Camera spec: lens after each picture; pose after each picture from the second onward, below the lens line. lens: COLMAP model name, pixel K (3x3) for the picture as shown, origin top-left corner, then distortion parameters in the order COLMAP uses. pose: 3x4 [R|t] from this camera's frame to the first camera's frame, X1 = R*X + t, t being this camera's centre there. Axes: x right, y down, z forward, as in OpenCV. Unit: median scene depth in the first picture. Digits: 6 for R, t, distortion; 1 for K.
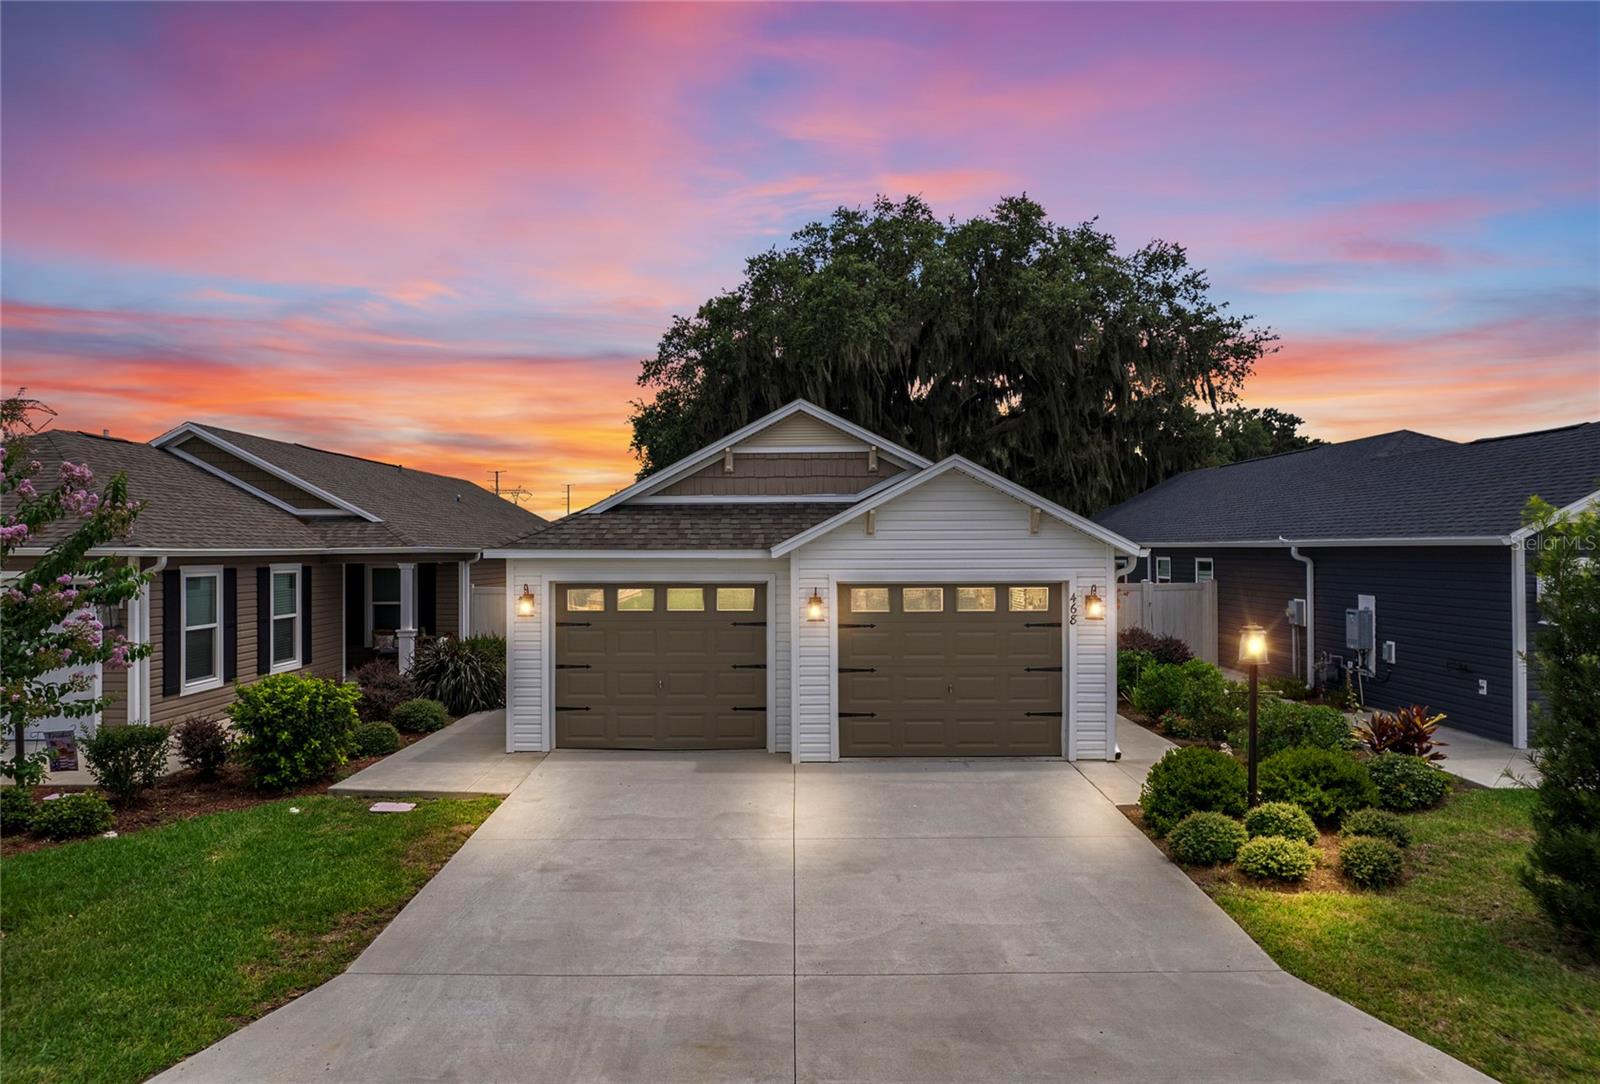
lens RADIAL K [[1039.8, 0, 793.7], [0, 1039.8, 536.7], [0, 0, 1]] dist [-0.041120, -0.001449]
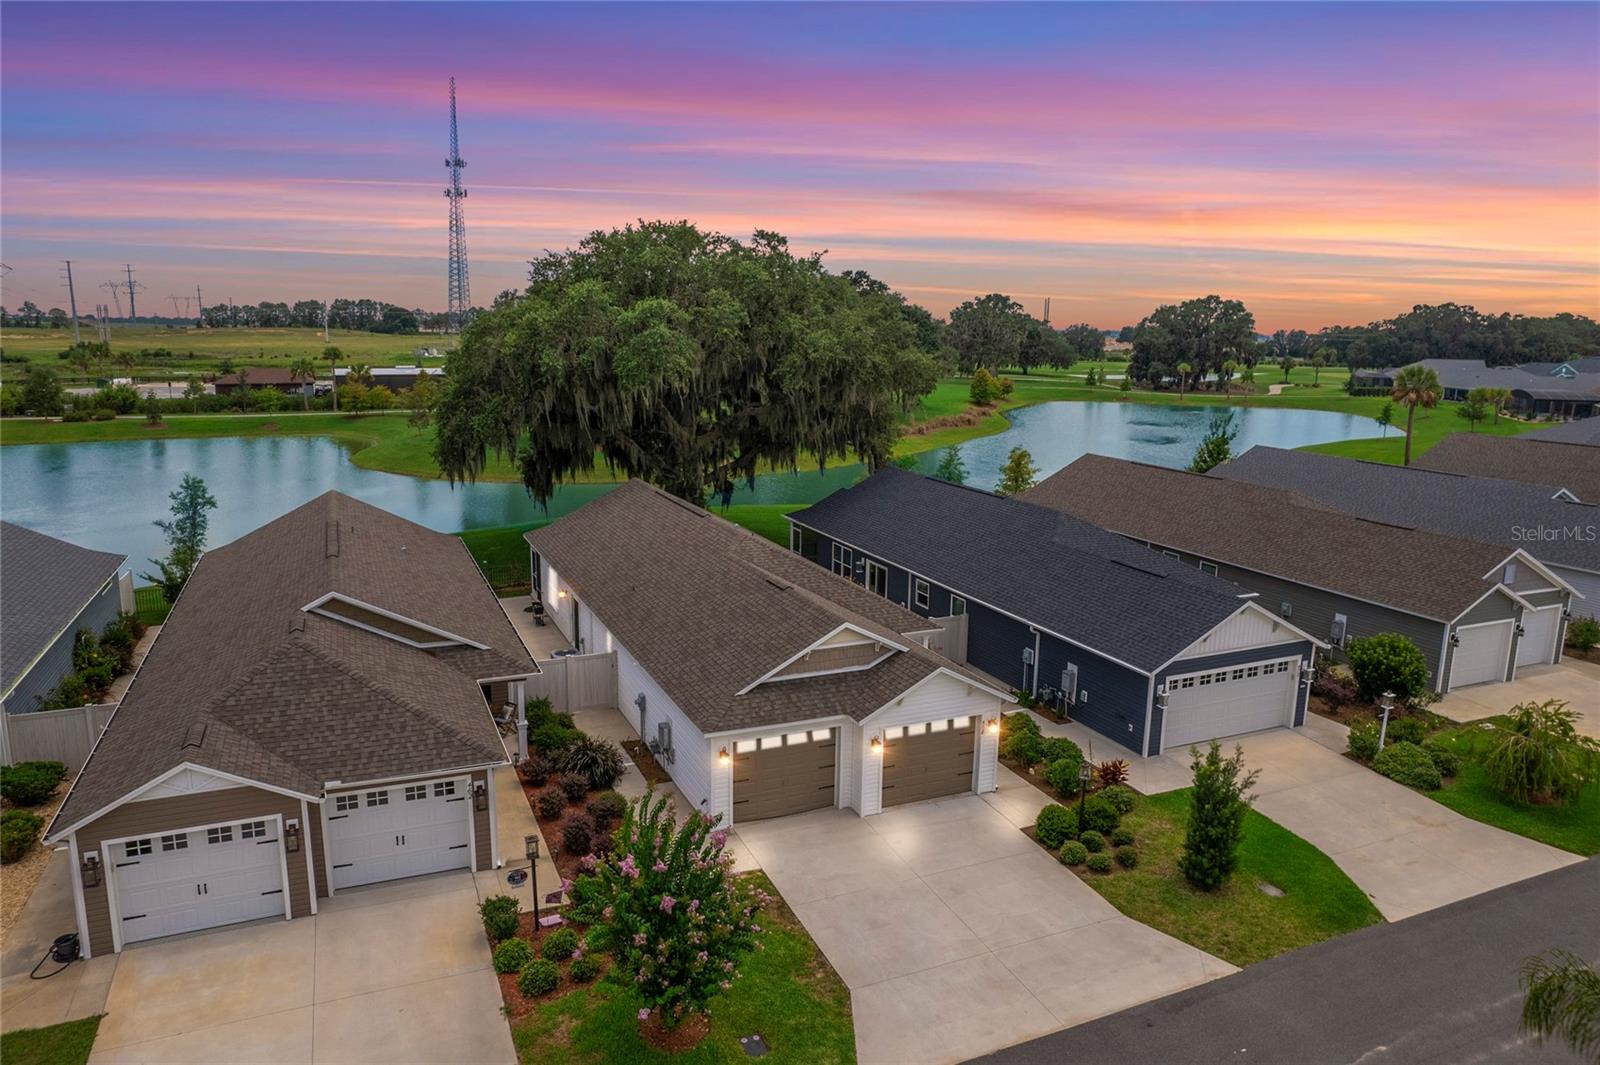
lens RADIAL K [[1027.5, 0, 800.0], [0, 1027.5, 532.5], [0, 0, 1]] dist [-0.018518, 0.004389]
pose [[0.913722, -0.059675, 0.401935, -0.704321], [-0.024322, 0.979352, 0.200696, -0.578673], [-0.405612, -0.193156, 0.893403, -0.505074]]
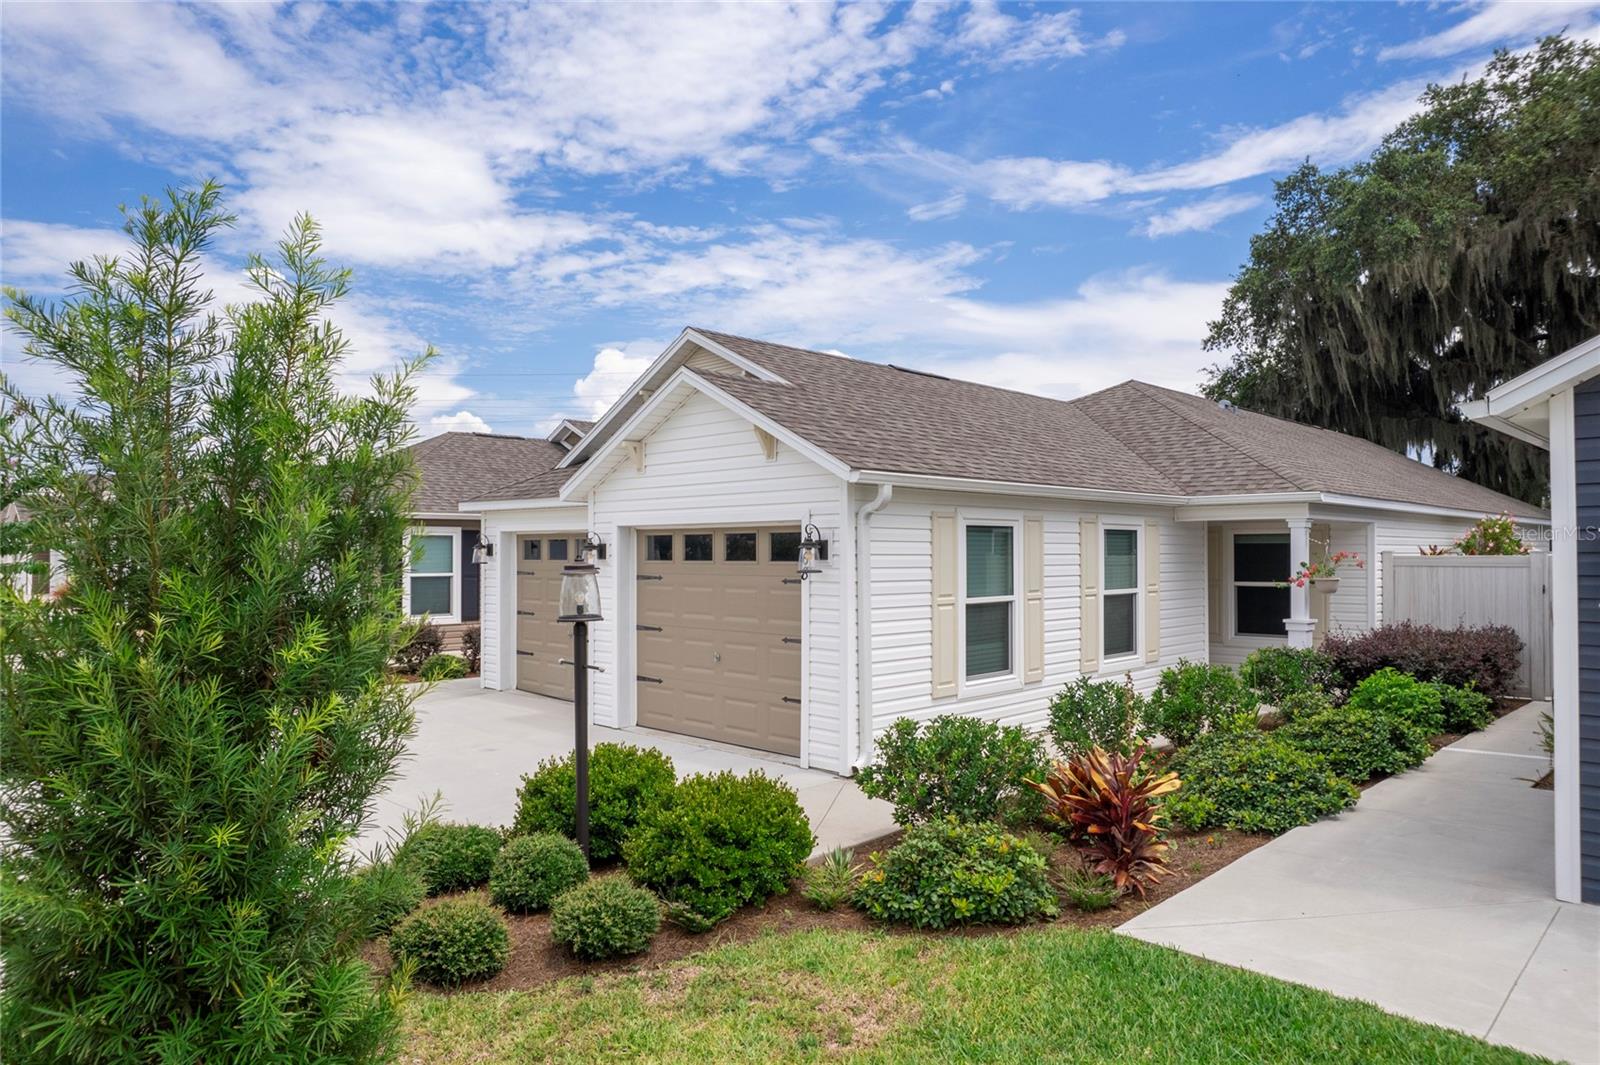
lens RADIAL K [[1027.5, 0, 800.0], [0, 1027.5, 532.5], [0, 0, 1]] dist [-0.018518, 0.004389]
pose [[0.710598, -0.009767, -0.703530, 0.617484], [0.004927, 0.999948, -0.008906, 0.046486], [0.703580, 0.002863, 0.710610, 0.390008]]
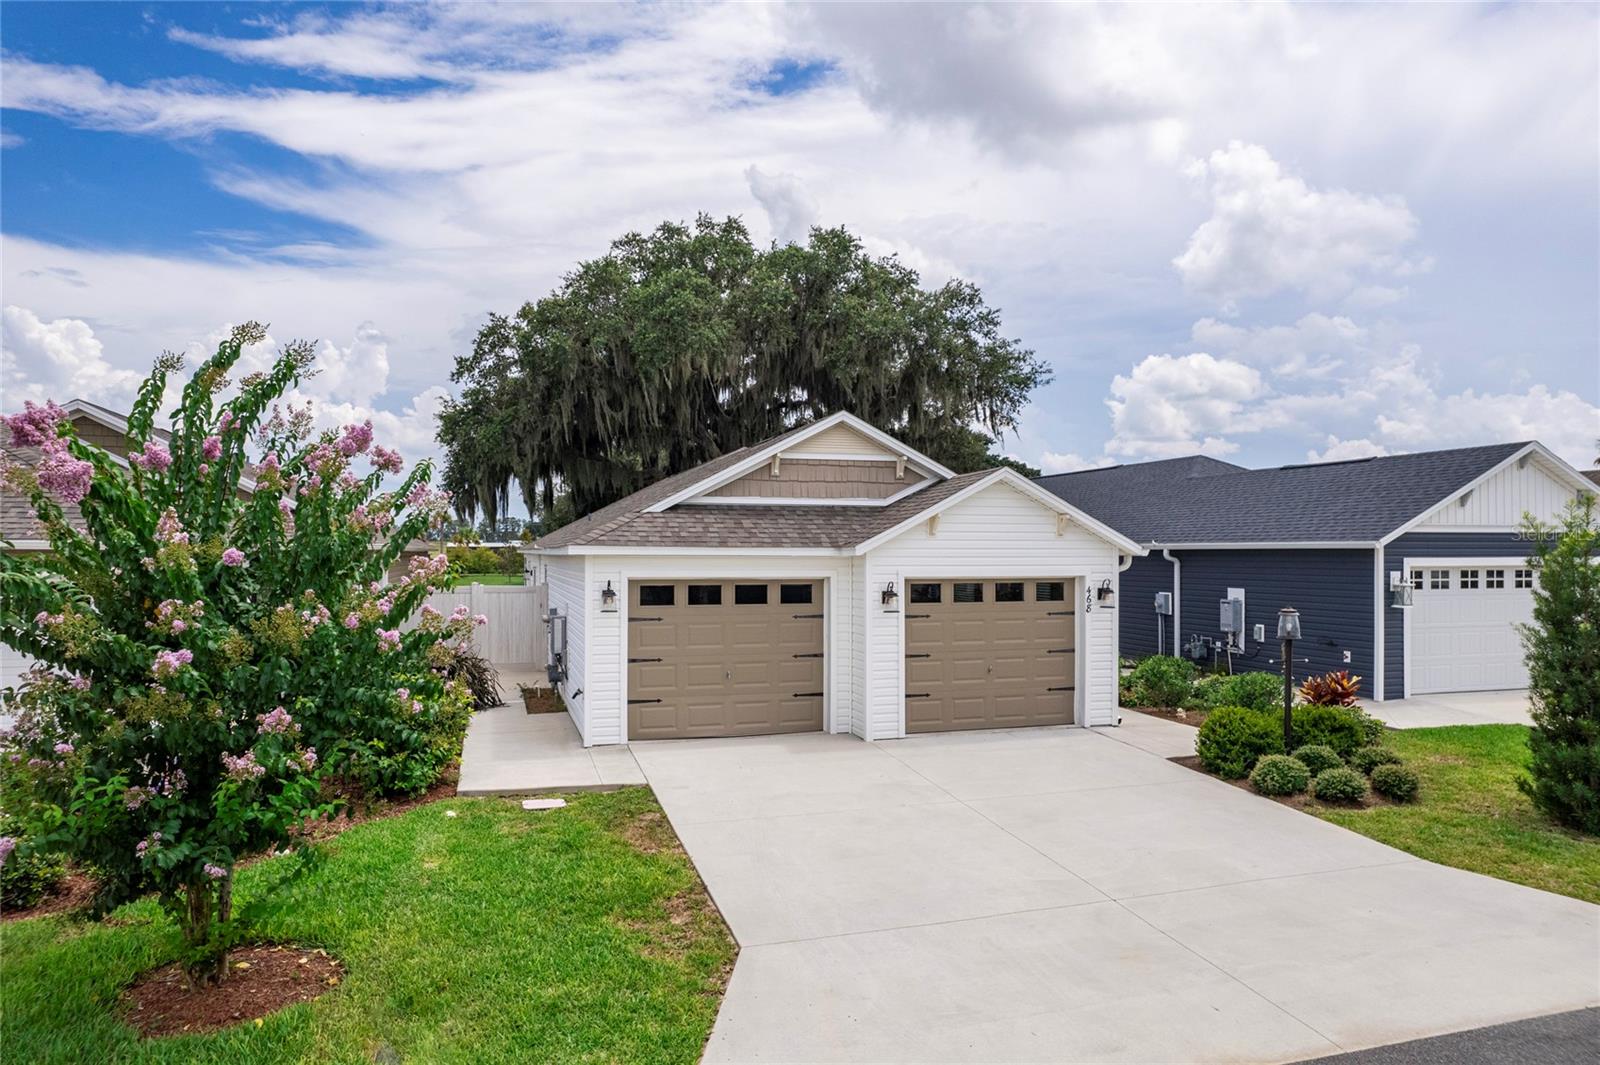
lens RADIAL K [[1001.7, 0, 811.9], [0, 1001.7, 539.5], [0, 0, 1]] dist [-0.038262, 0.004893]
pose [[0.952299, 0.009085, 0.305032, -0.306782], [-0.008997, 0.999958, -0.001694, 0.004658], [-0.305035, -0.001132, 0.952341, 0.003038]]
